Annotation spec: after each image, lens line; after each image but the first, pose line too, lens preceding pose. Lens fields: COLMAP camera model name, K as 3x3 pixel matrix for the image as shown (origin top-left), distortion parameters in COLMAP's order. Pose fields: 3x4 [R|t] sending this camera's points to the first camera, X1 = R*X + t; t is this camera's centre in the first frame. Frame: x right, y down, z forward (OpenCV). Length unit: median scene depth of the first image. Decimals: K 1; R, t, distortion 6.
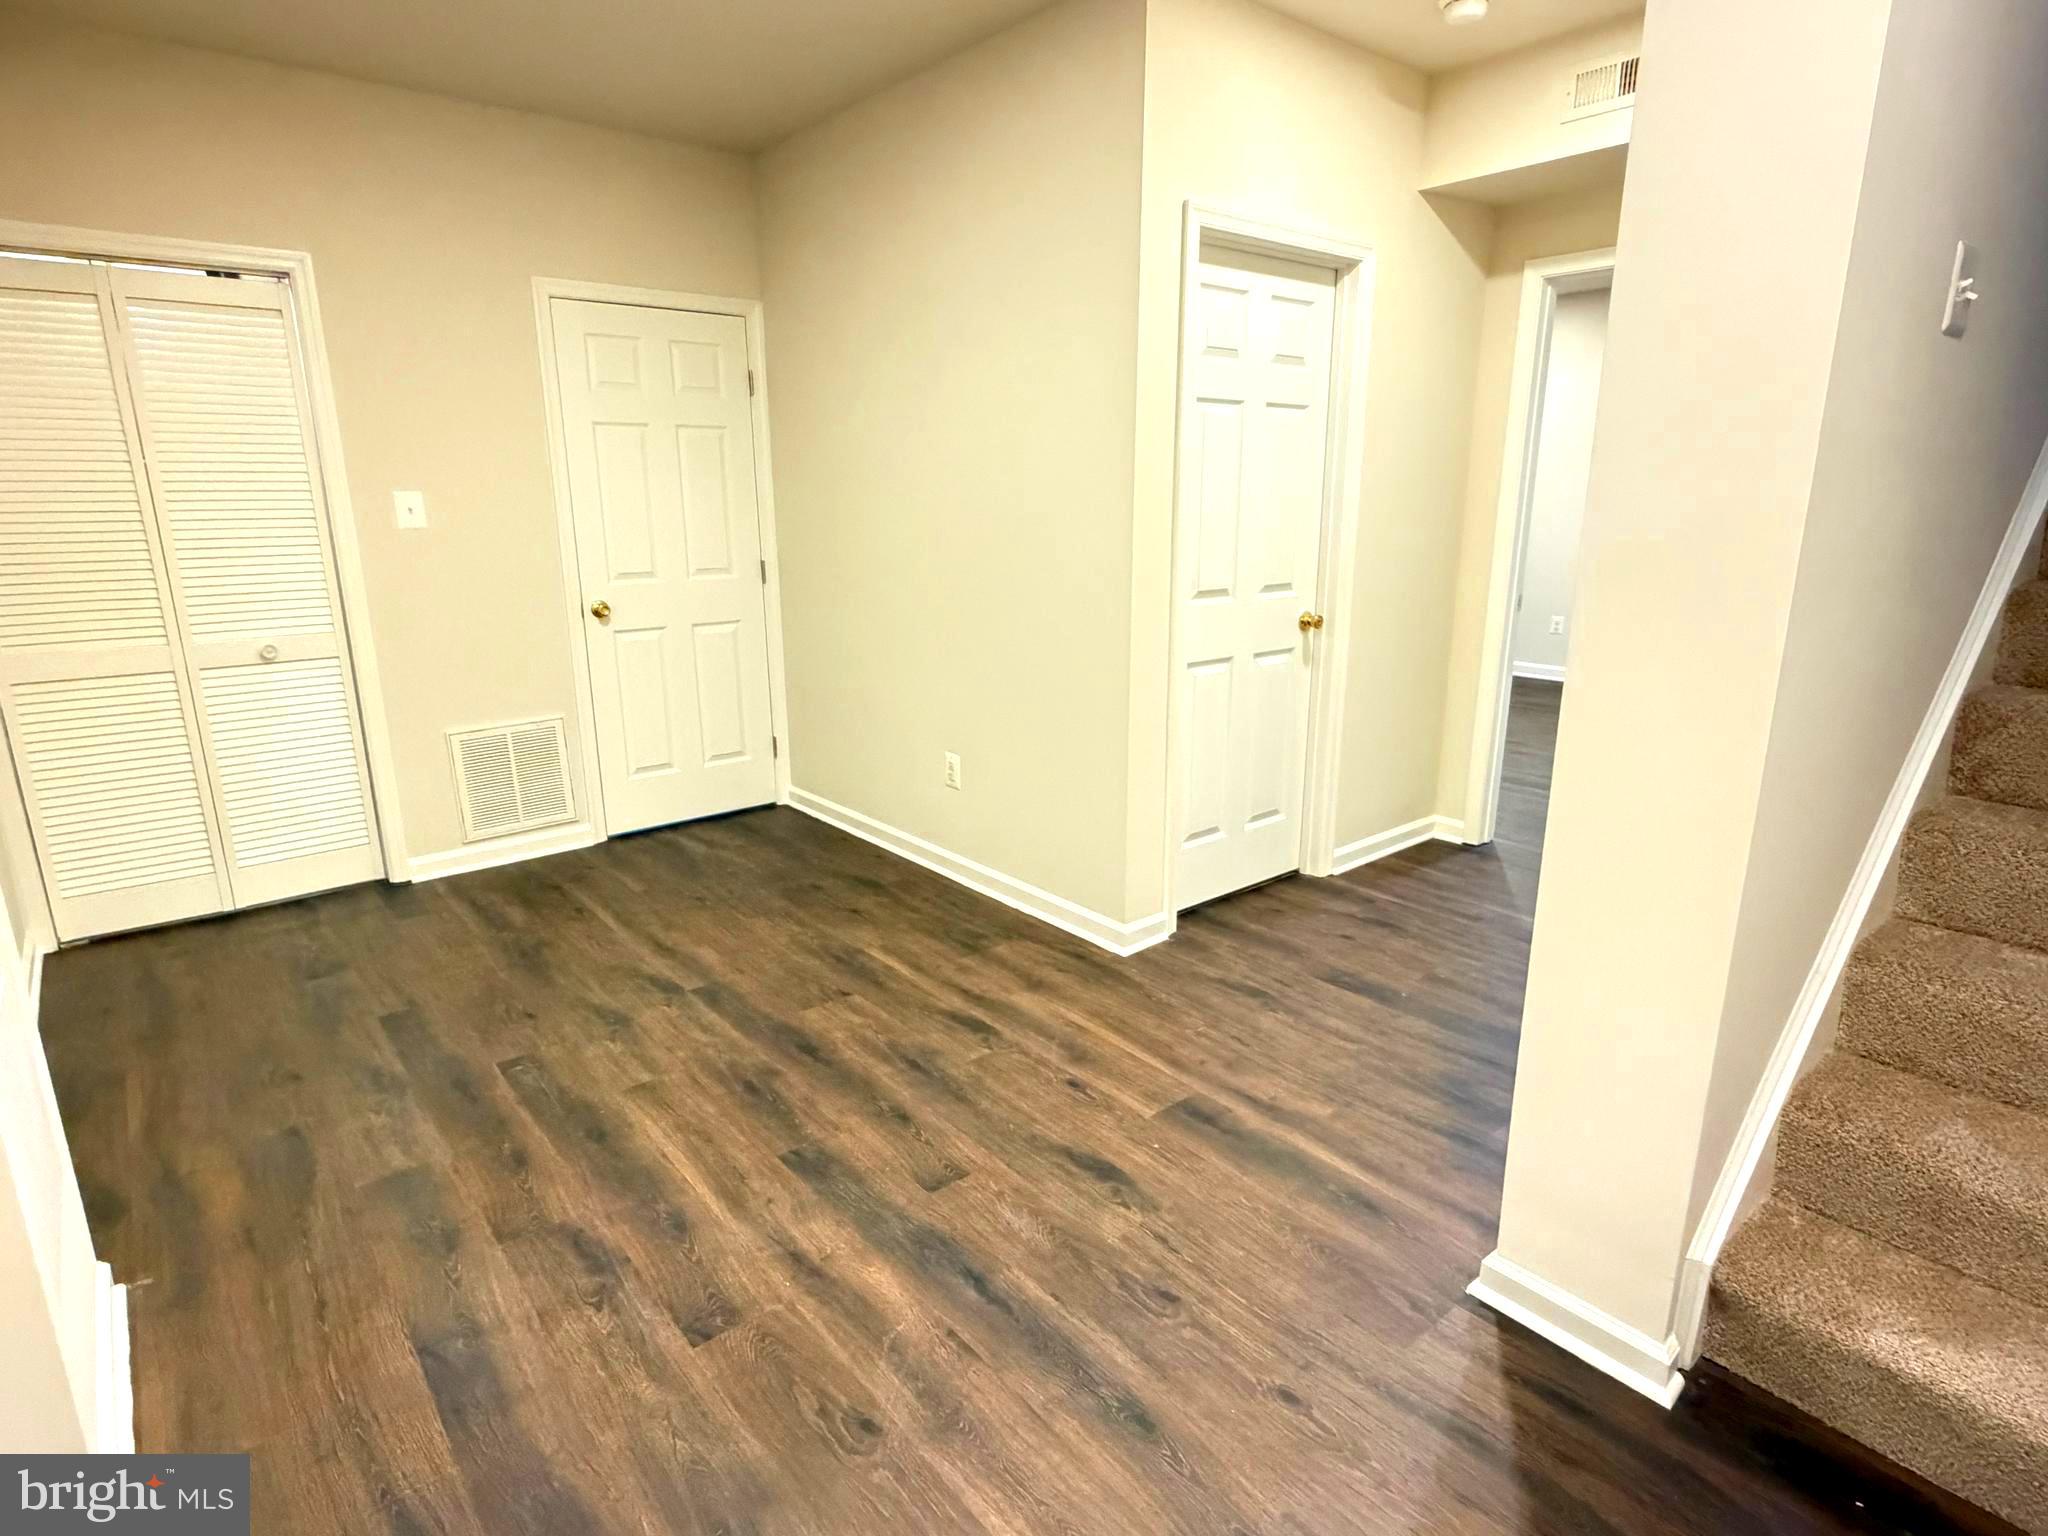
lens RADIAL K [[1086.7, 0, 1028.7], [0, 1086.7, 772.0], [0, 0, 1]] dist [0.002961, -0.001865]
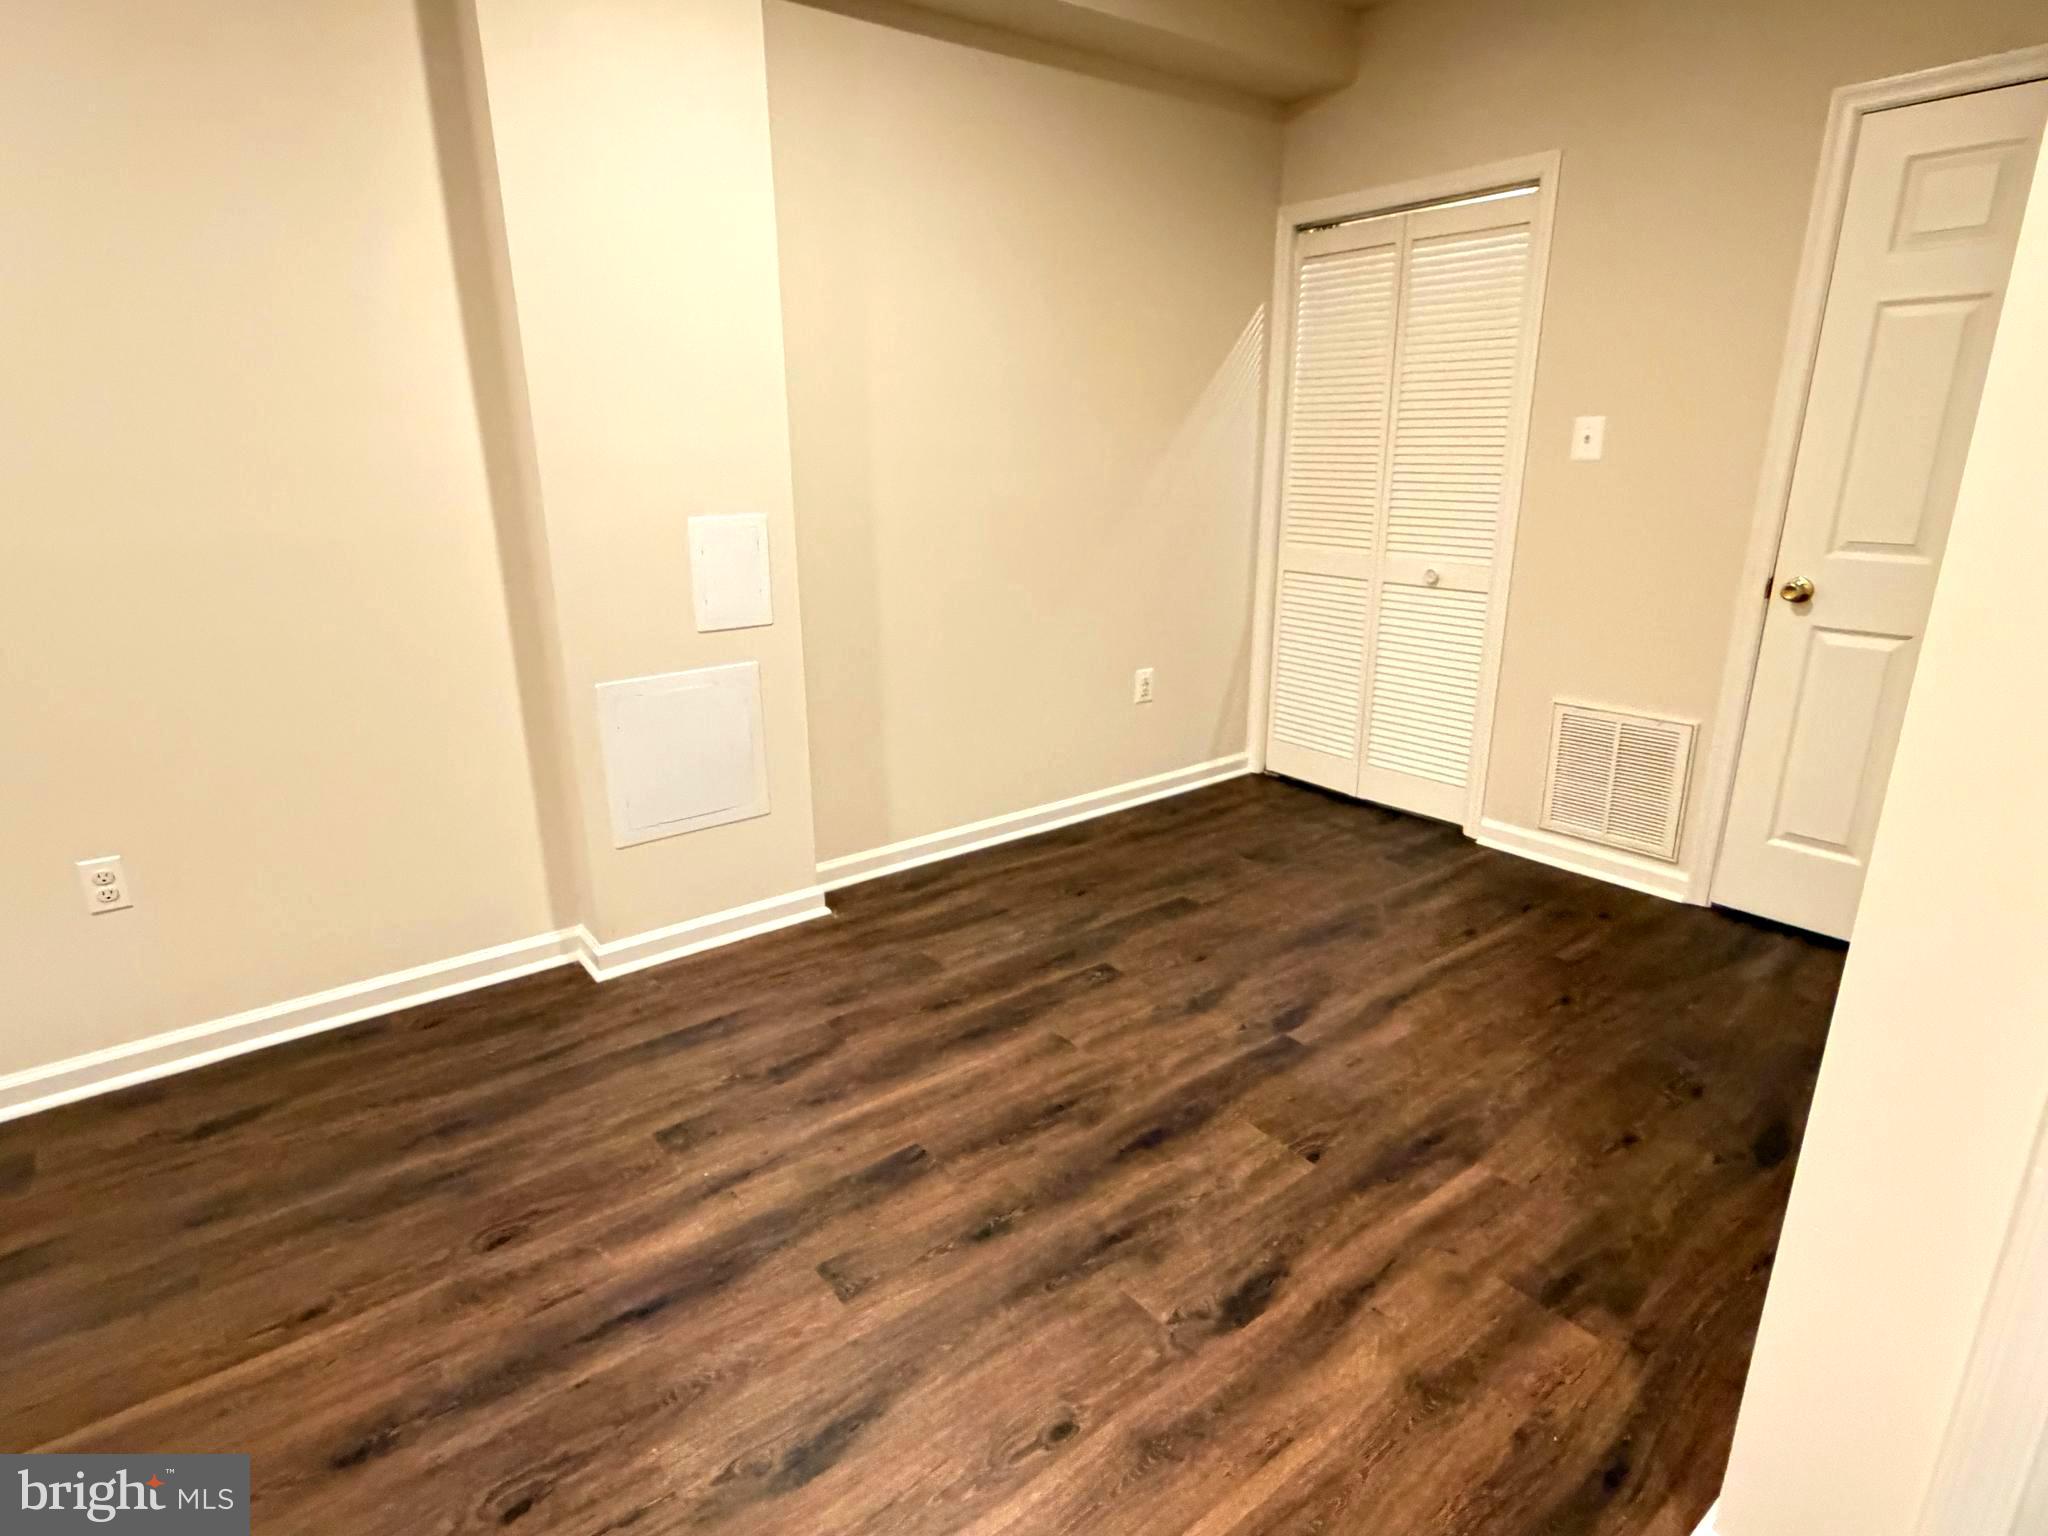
lens RADIAL K [[1086.7, 0, 1028.3], [0, 1086.7, 777.7], [0, 0, 1]] dist [0.002961, -0.001865]
pose [[-0.029031, 0.305970, -0.951598, 0.447187], [-0.247201, 0.920231, 0.303426, -0.192913], [0.968529, 0.244045, 0.048921, 0.784768]]
